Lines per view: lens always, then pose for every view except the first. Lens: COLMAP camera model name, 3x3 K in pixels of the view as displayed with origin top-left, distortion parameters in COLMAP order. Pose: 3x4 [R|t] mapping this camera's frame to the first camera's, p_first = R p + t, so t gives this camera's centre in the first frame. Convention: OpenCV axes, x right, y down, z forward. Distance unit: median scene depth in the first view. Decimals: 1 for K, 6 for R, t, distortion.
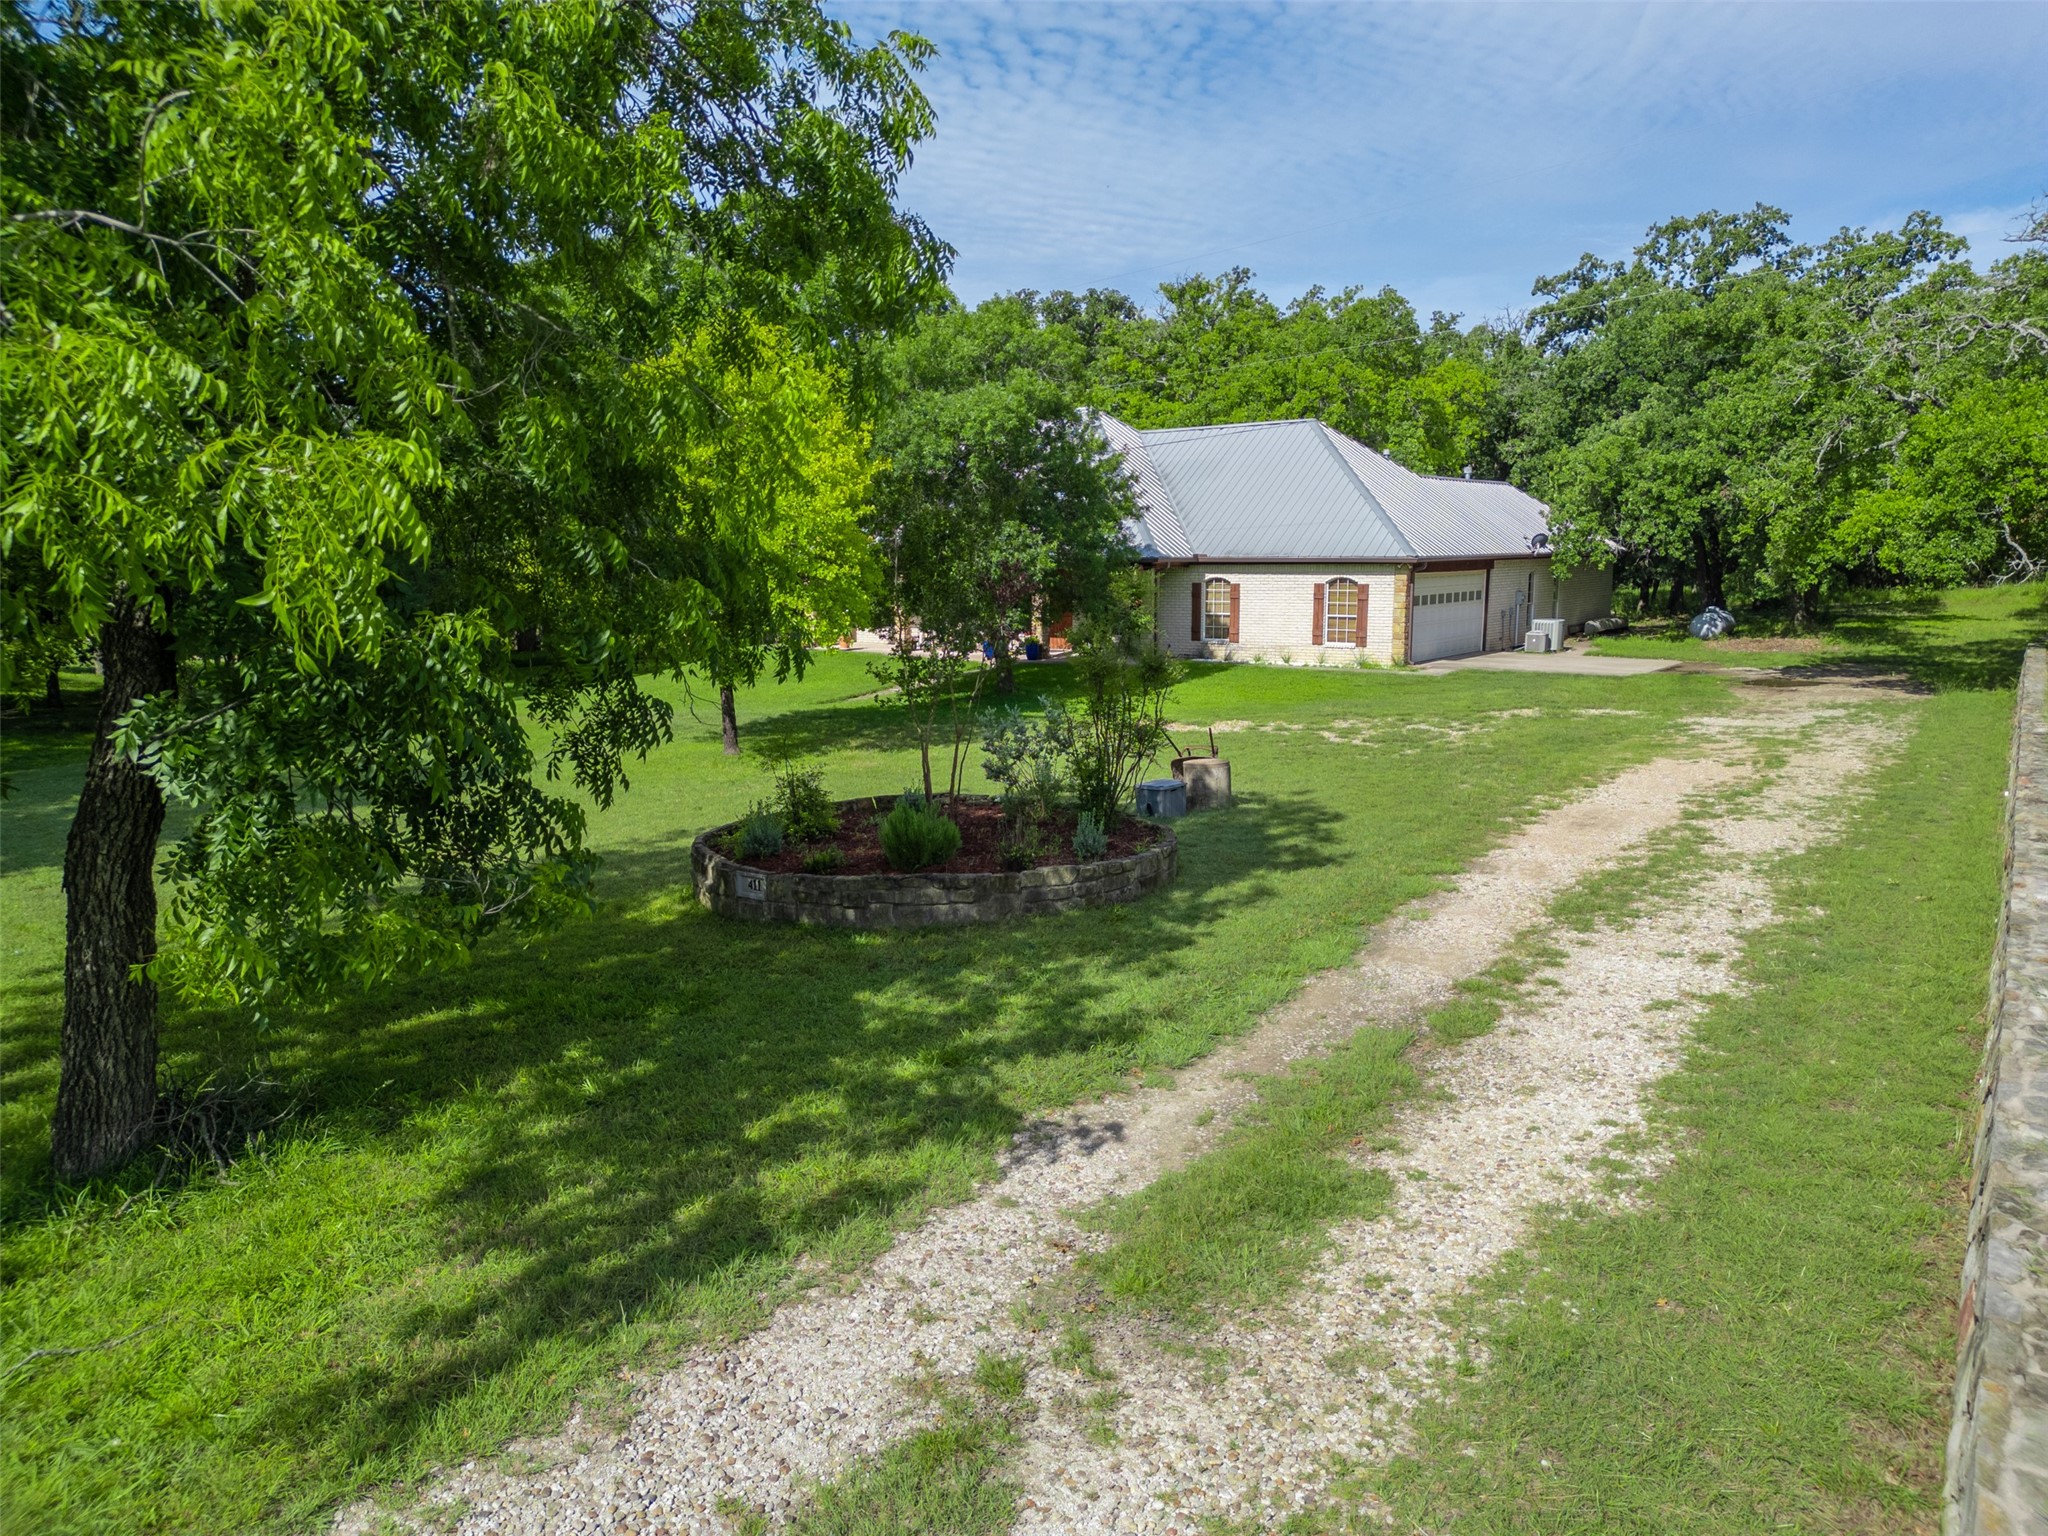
lens RADIAL K [[1419.4, 0, 1036.7], [0, 1419.4, 761.5], [0, 0, 1]] dist [0.058691, -0.064807]
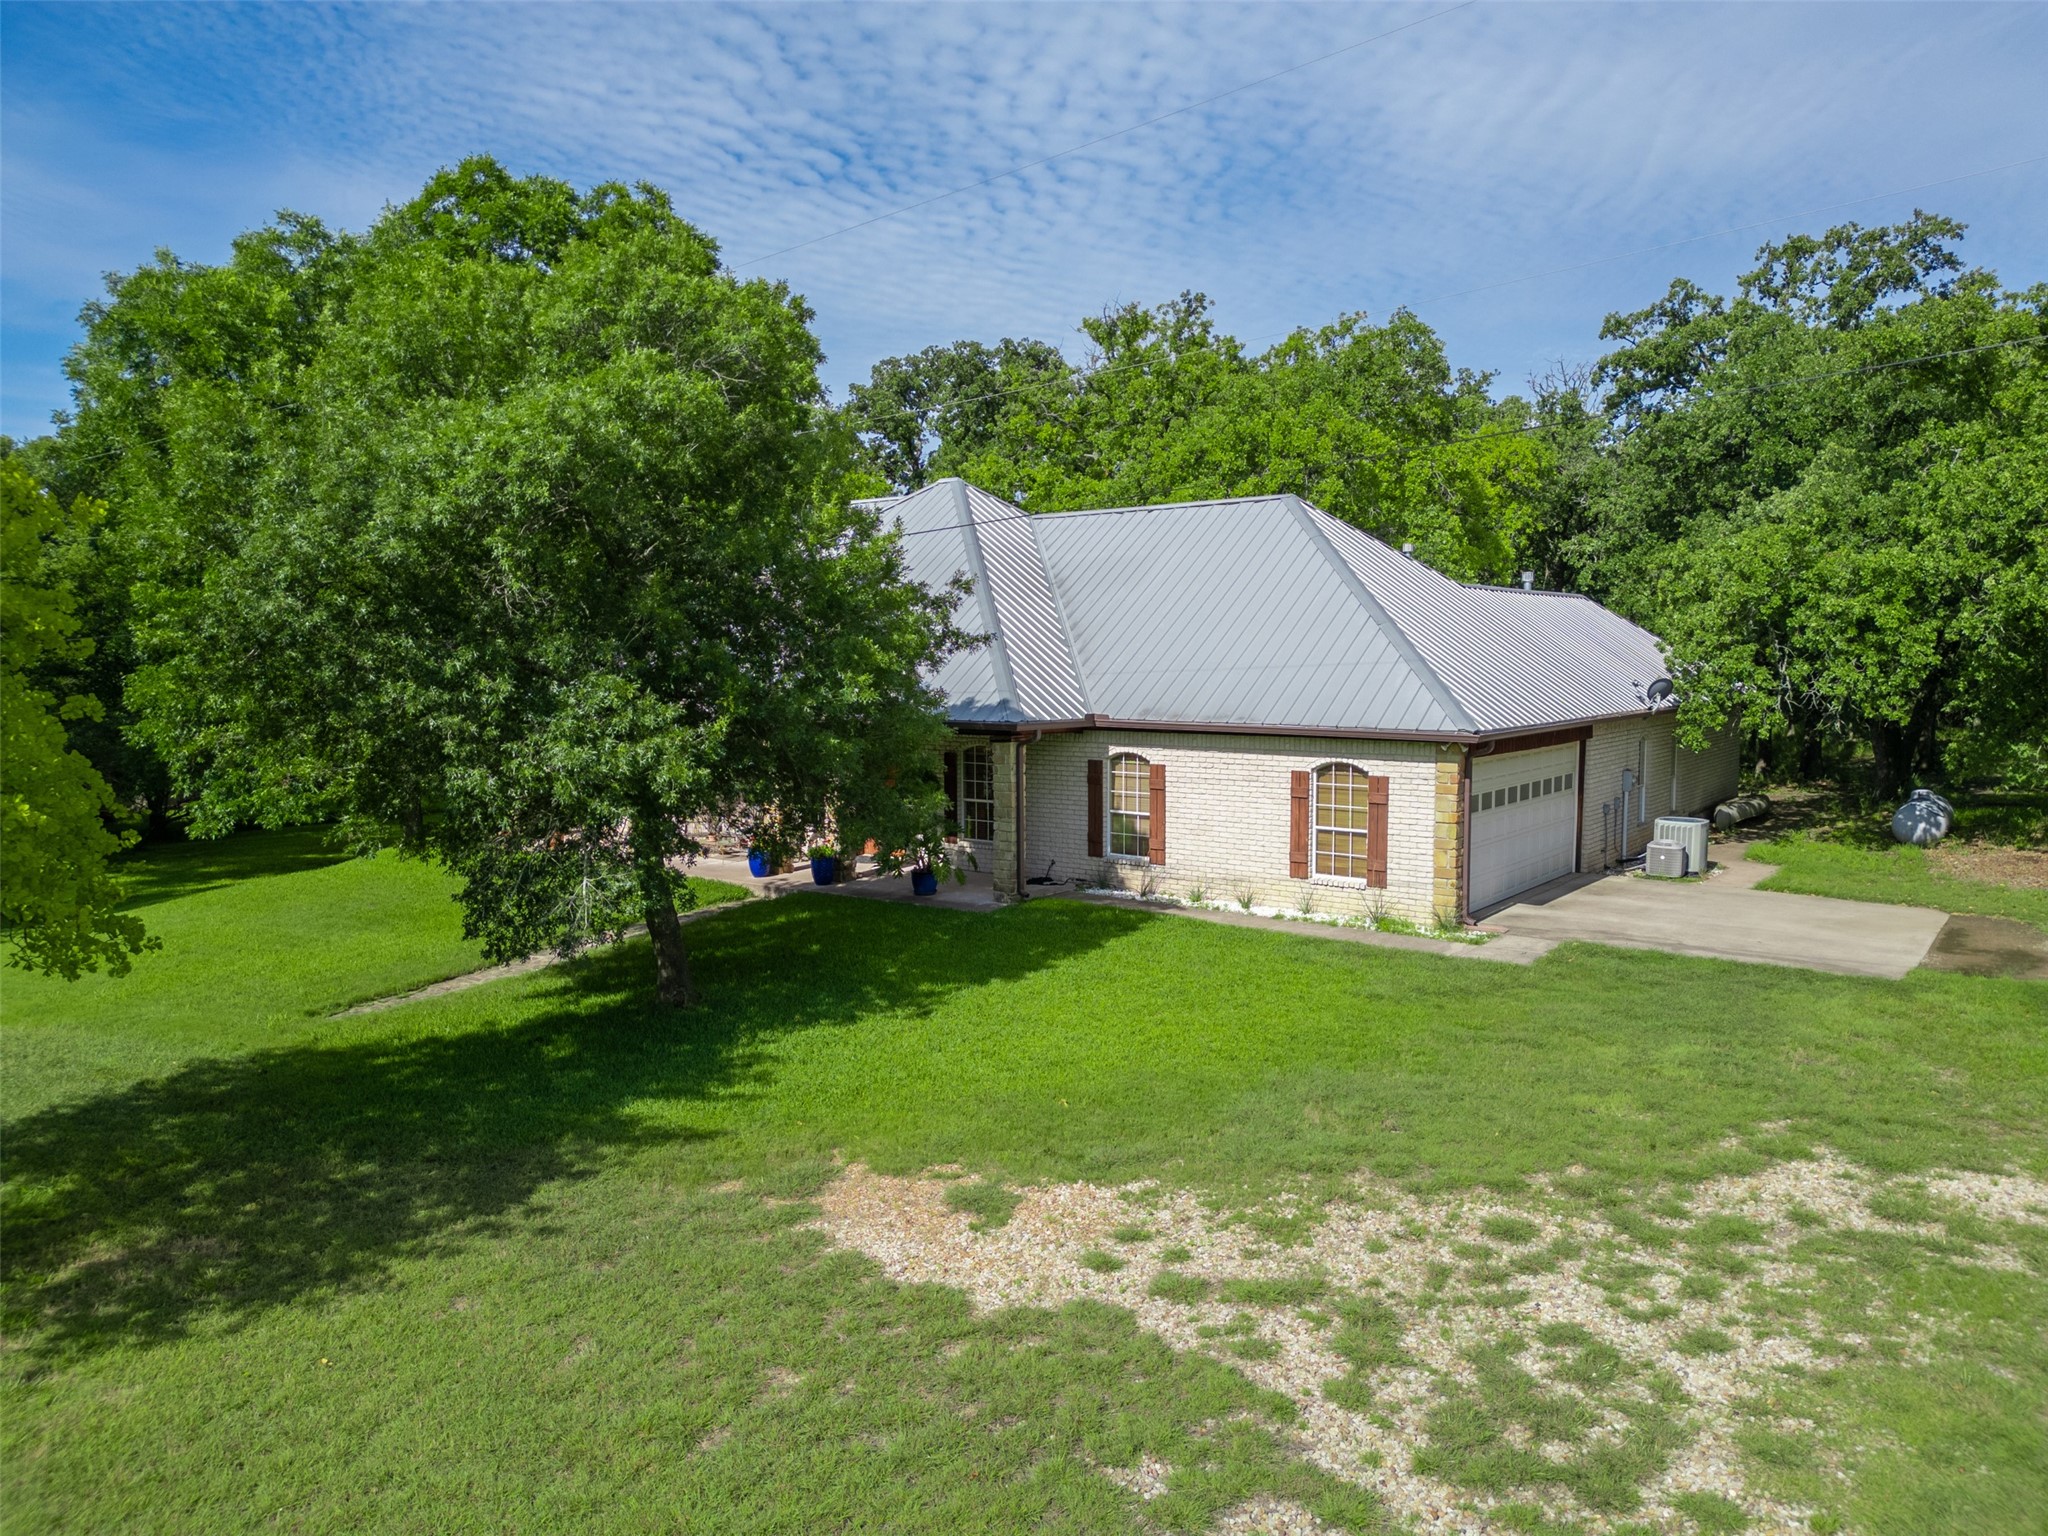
lens RADIAL K [[1419.4, 0, 1036.7], [0, 1419.4, 761.5], [0, 0, 1]] dist [0.058691, -0.064807]
pose [[0.999989, 0.004577, -0.001292, 0.080355], [-0.004658, 0.997371, -0.072309, -0.074642], [0.000958, 0.072314, 0.997381, 0.370963]]
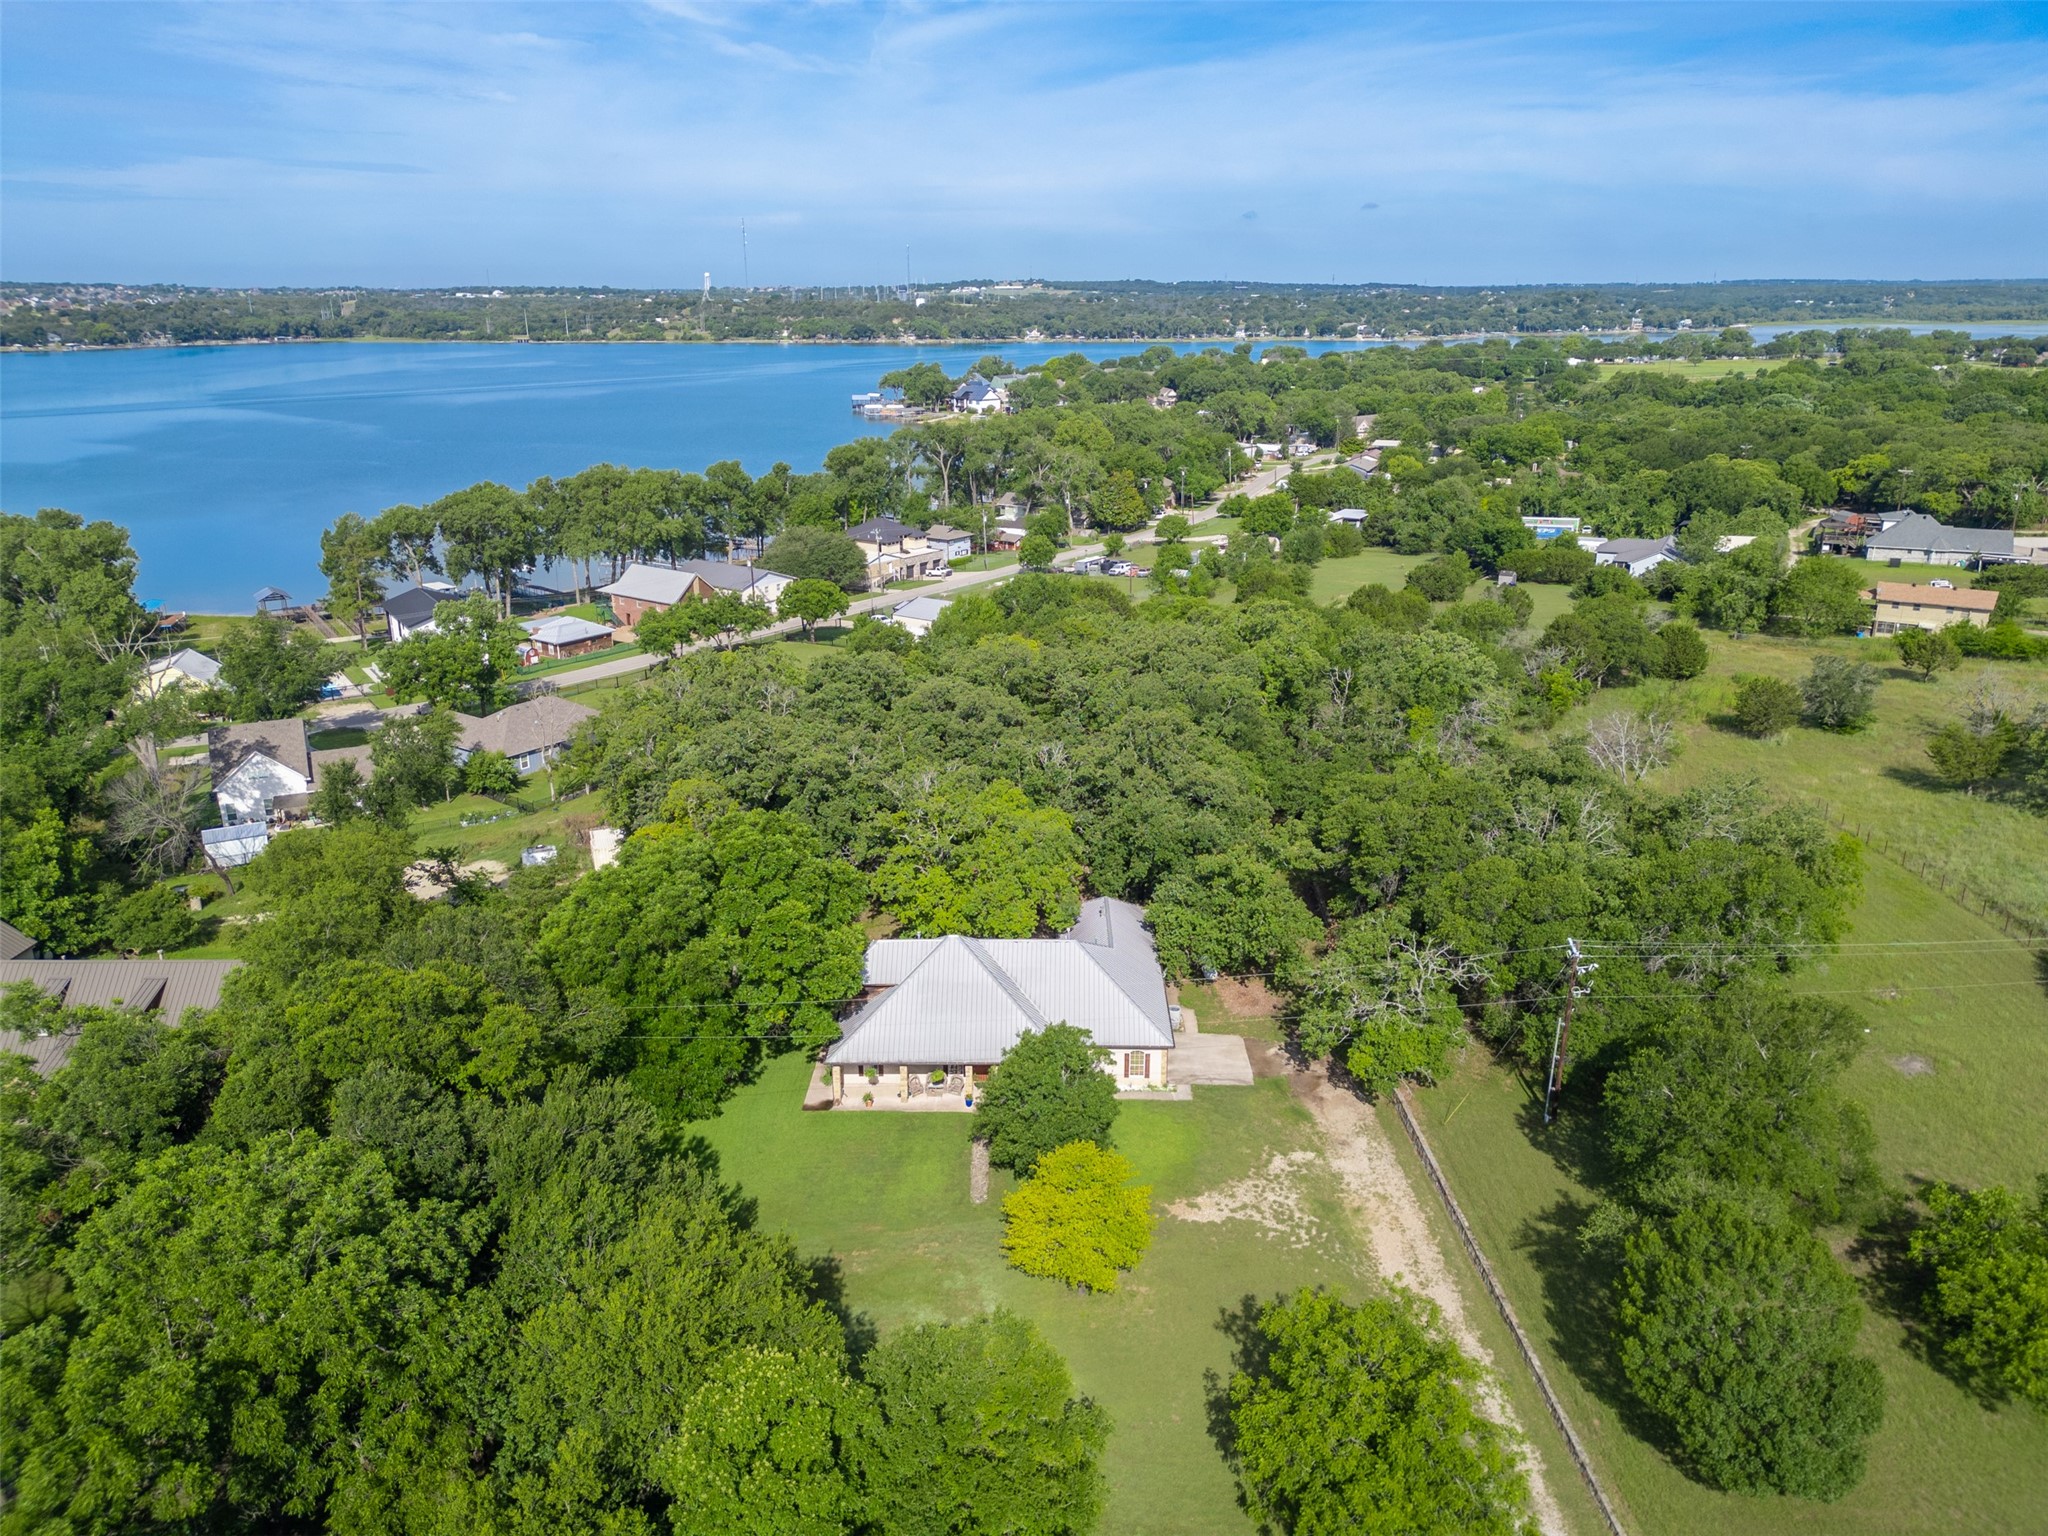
lens RADIAL K [[1419.4, 0, 1036.7], [0, 1419.4, 761.5], [0, 0, 1]] dist [0.058691, -0.064807]
pose [[0.808128, -0.170286, 0.563854, -0.948096], [0.074745, 0.979206, 0.188598, -0.867701], [-0.584245, -0.110266, 0.804052, -0.575295]]
